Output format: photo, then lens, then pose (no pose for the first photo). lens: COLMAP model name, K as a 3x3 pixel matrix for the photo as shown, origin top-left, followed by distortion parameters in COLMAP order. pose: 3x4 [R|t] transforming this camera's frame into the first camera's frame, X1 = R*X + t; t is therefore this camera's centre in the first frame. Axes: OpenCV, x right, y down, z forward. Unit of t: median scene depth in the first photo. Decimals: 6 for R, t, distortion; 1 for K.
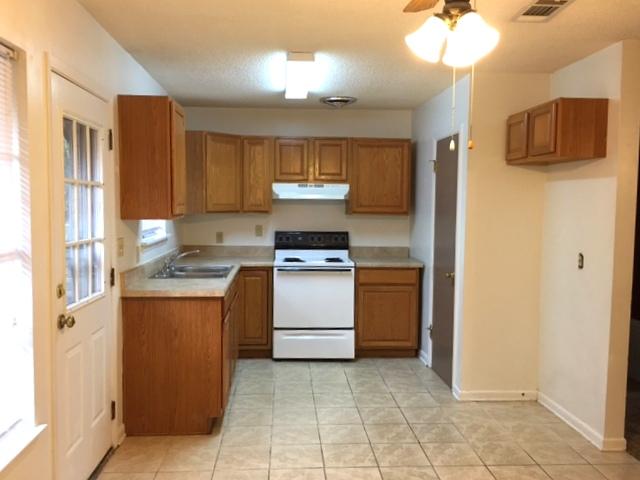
lens RADIAL K [[564.1, 0, 318.5], [0, 564.1, 240.5], [0, 0, 1]] dist [0.091946, -0.063379]
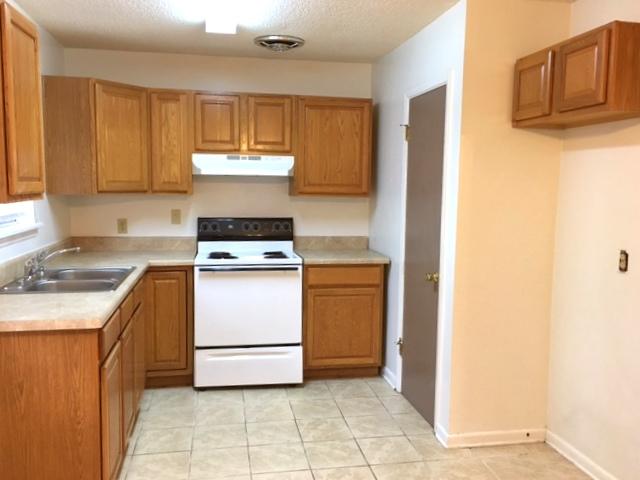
lens RADIAL K [[564.1, 0, 319.7], [0, 564.1, 237.8], [0, 0, 1]] dist [0.091946, -0.063379]
pose [[0.993432, -0.007598, 0.114175, 0.000103], [0.004340, 0.999577, 0.028755, -0.011513], [-0.114345, -0.028071, 0.993044, 0.246854]]
